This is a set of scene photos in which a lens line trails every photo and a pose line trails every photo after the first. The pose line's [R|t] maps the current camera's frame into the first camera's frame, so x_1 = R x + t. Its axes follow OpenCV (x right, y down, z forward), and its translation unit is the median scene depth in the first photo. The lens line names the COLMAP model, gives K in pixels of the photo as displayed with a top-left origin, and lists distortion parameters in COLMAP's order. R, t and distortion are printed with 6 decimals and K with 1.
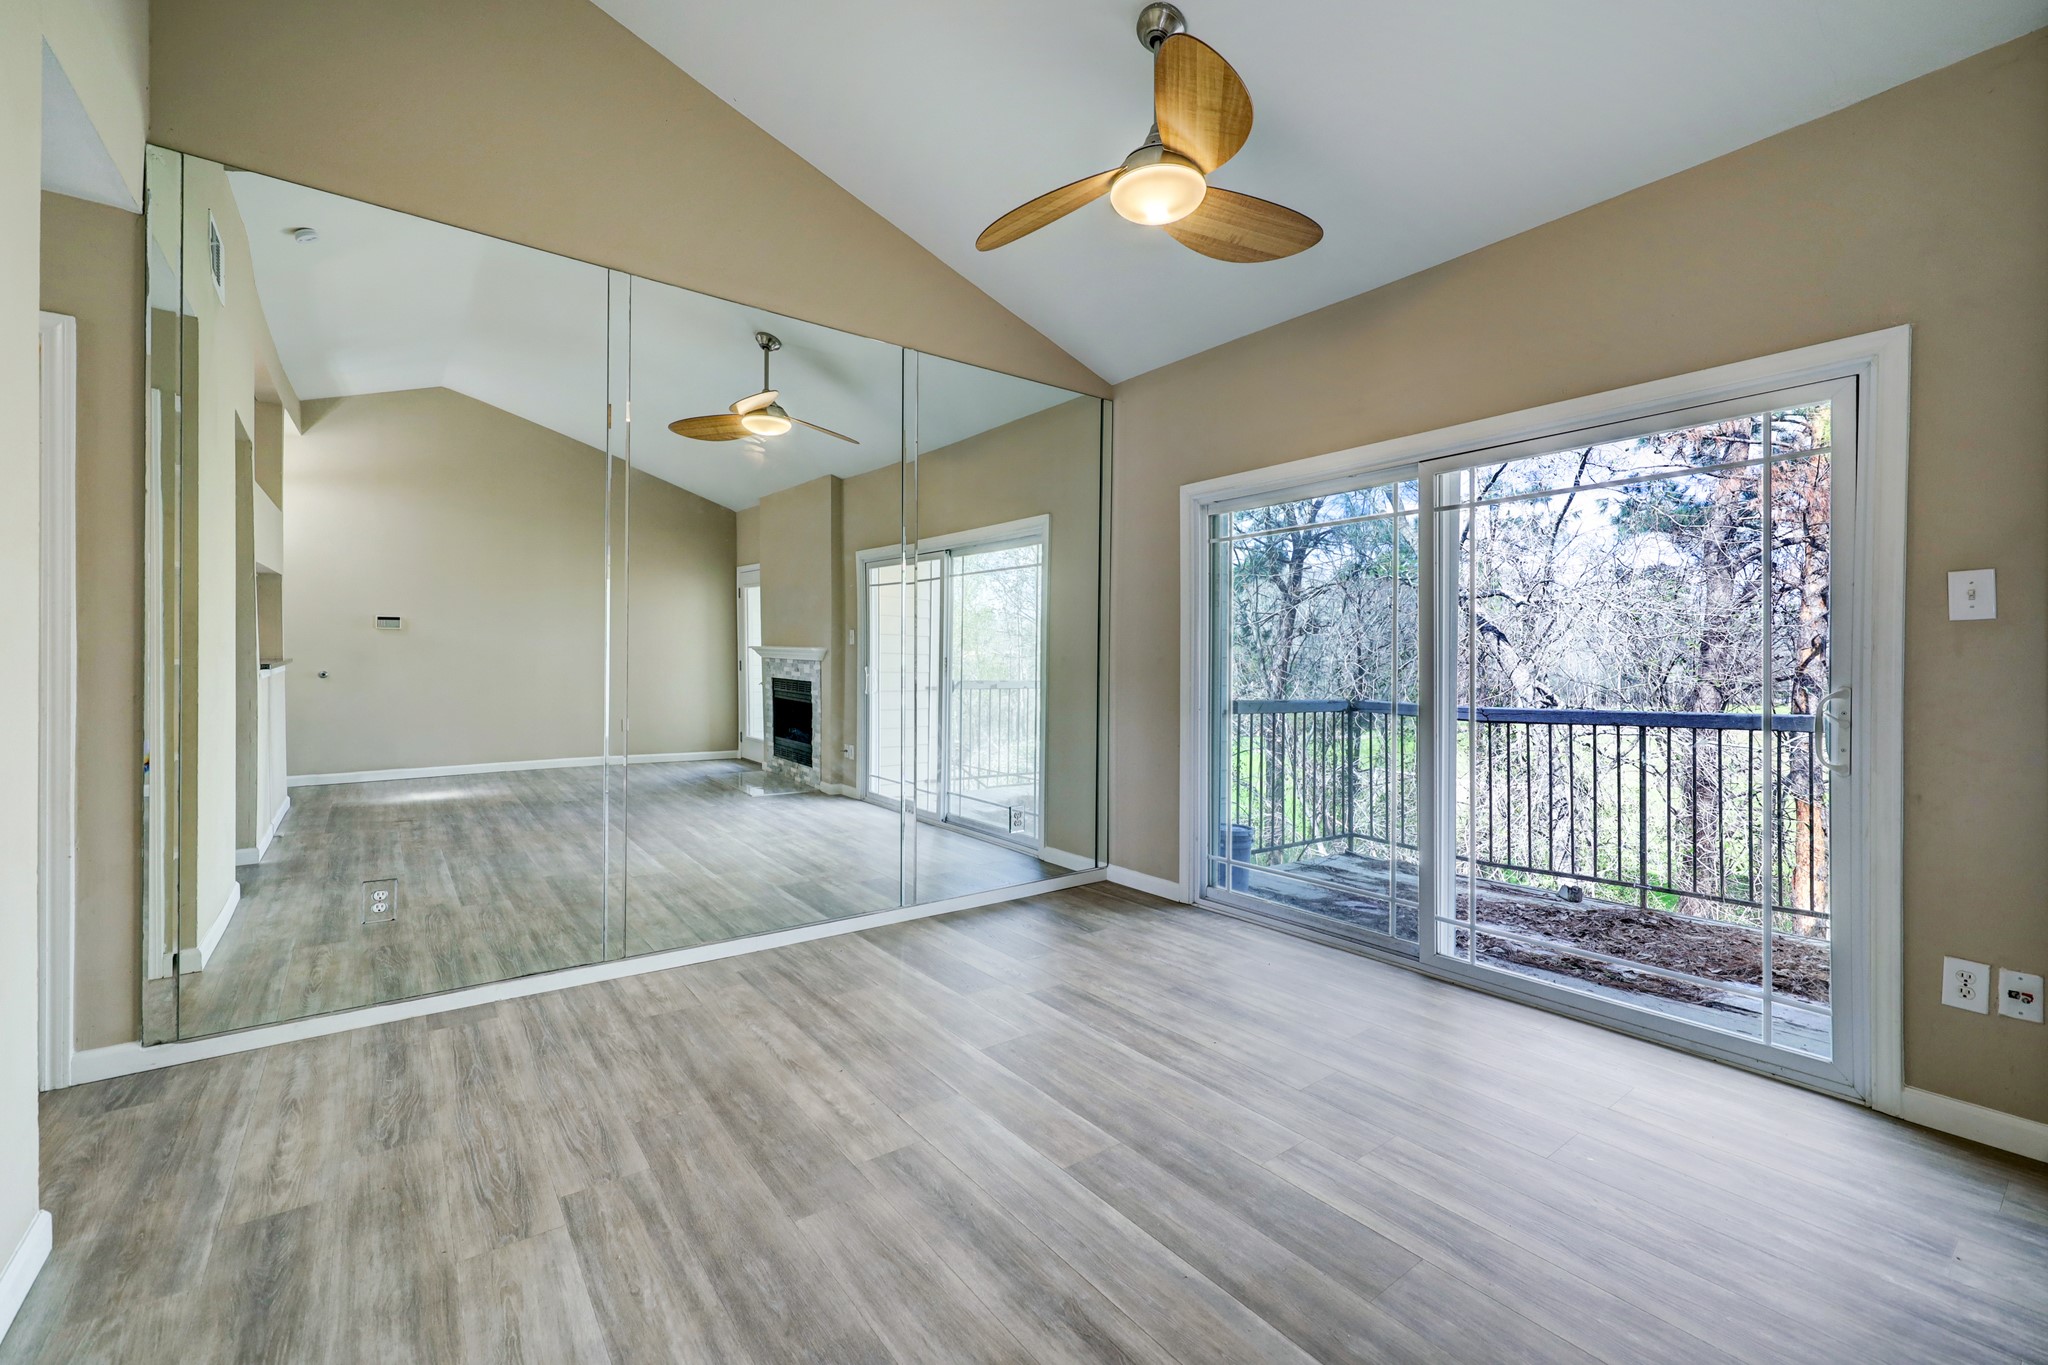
lens RADIAL K [[852.7, 0, 1026.4], [0, 852.7, 671.7], [0, 0, 1]] dist [0.003413, 0.000127]
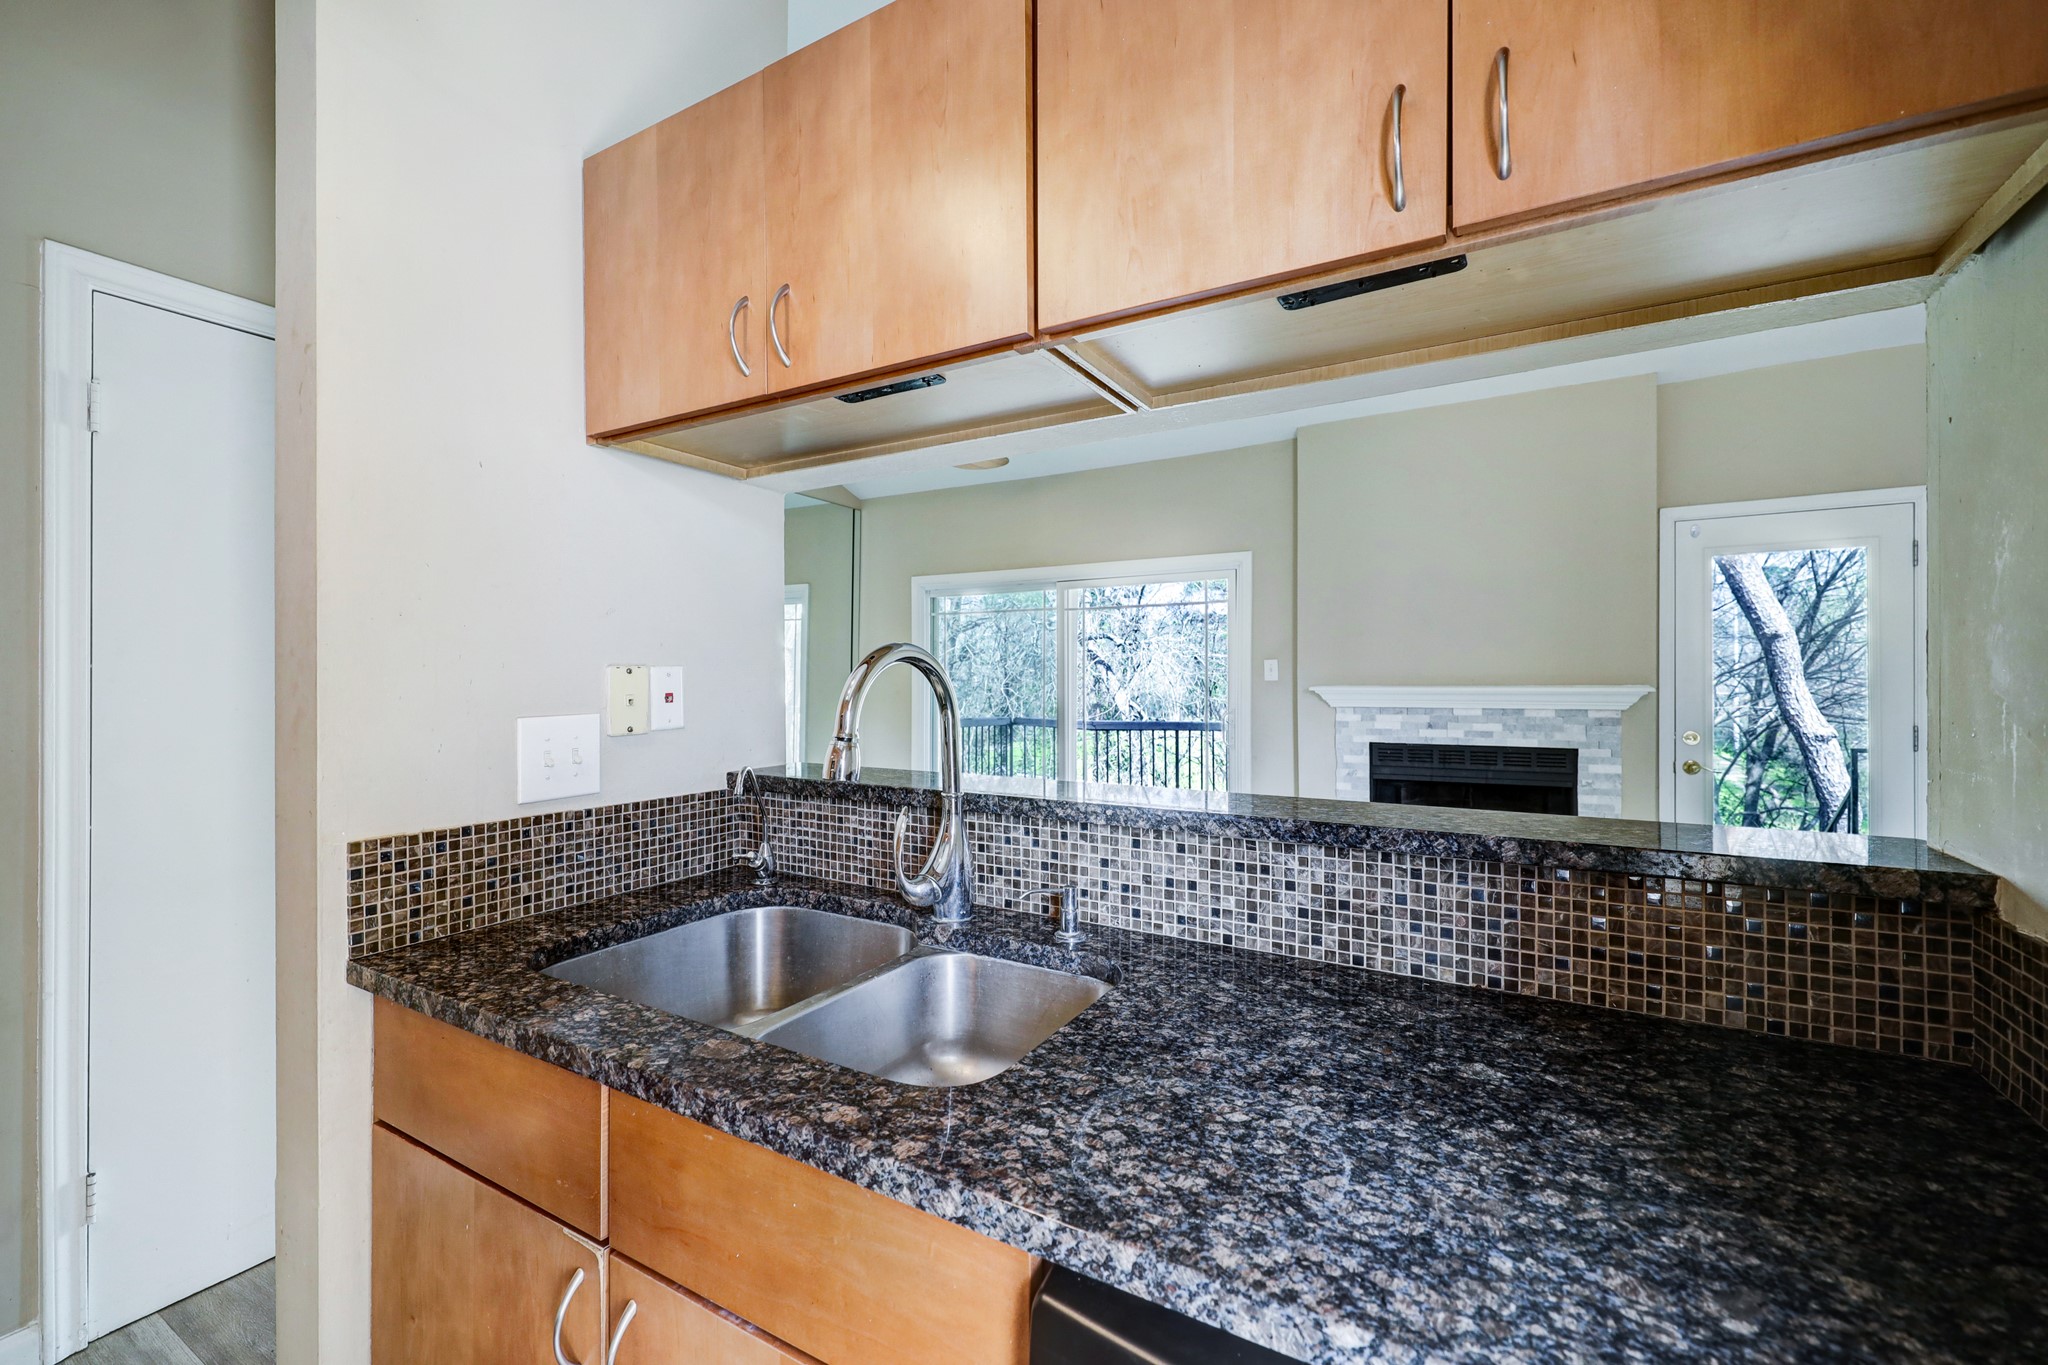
lens RADIAL K [[846.6, 0, 1027.8], [0, 846.6, 679.1], [0, 0, 1]] dist [0.003408, -0.000019]
pose [[0.919800, -0.000510, 0.392388, -0.209471], [0.004796, 0.999939, -0.009942, -0.022090], [-0.392359, 0.011027, 0.919746, -0.432245]]
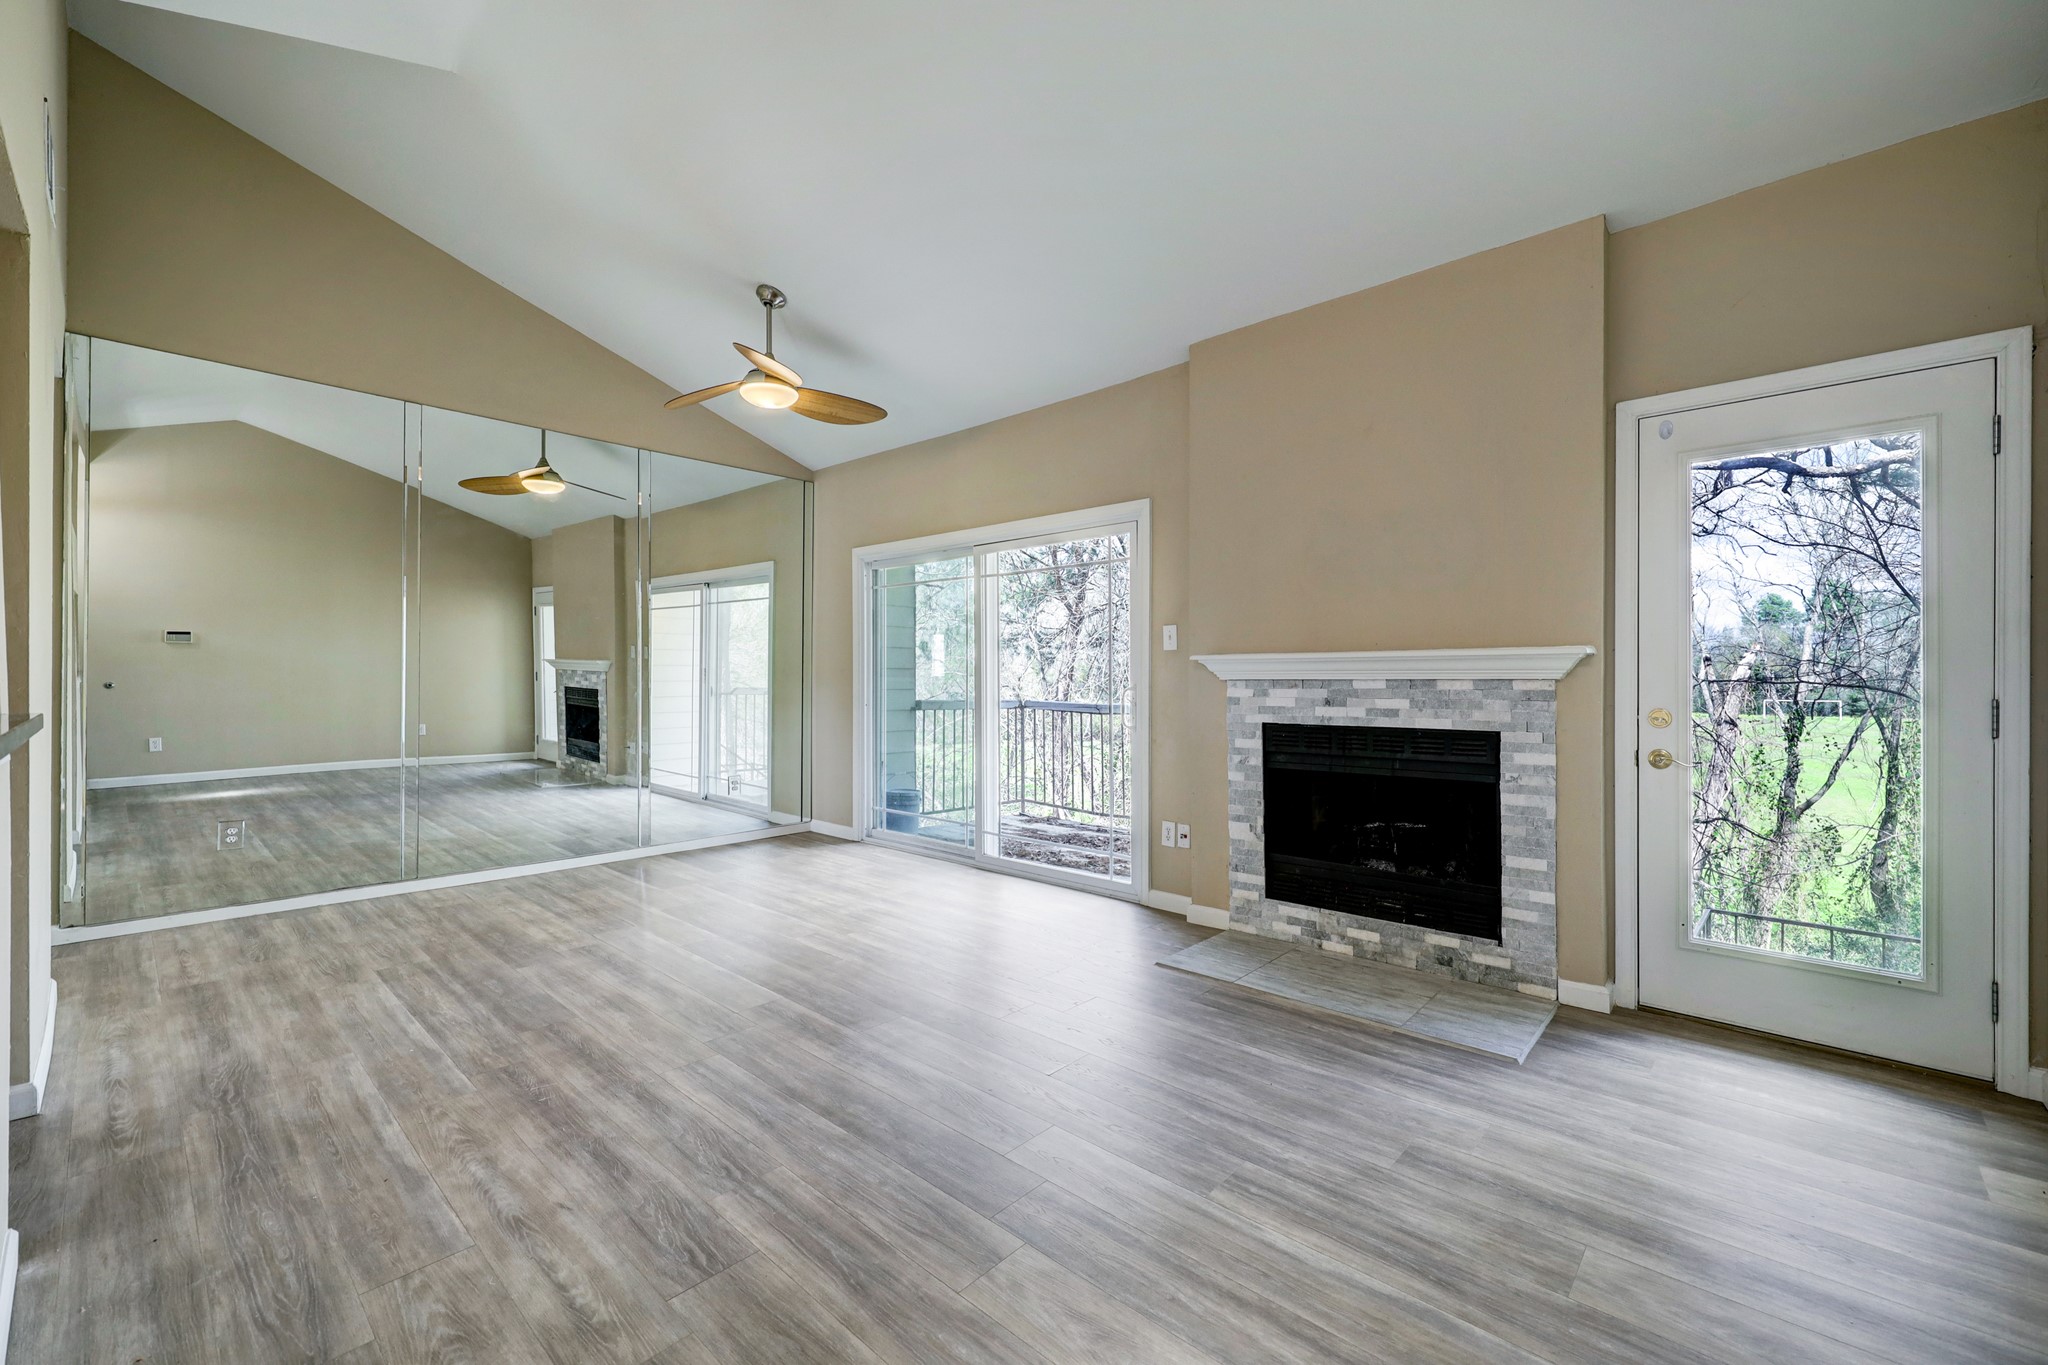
lens RADIAL K [[846.6, 0, 1027.8], [0, 846.6, 679.1], [0, 0, 1]] dist [0.003408, -0.000019]
pose [[0.984222, -0.002747, 0.176918, 0.212315], [0.003432, 0.999988, -0.003562, 0.006245], [-0.176906, 0.004113, 0.984219, -0.432457]]
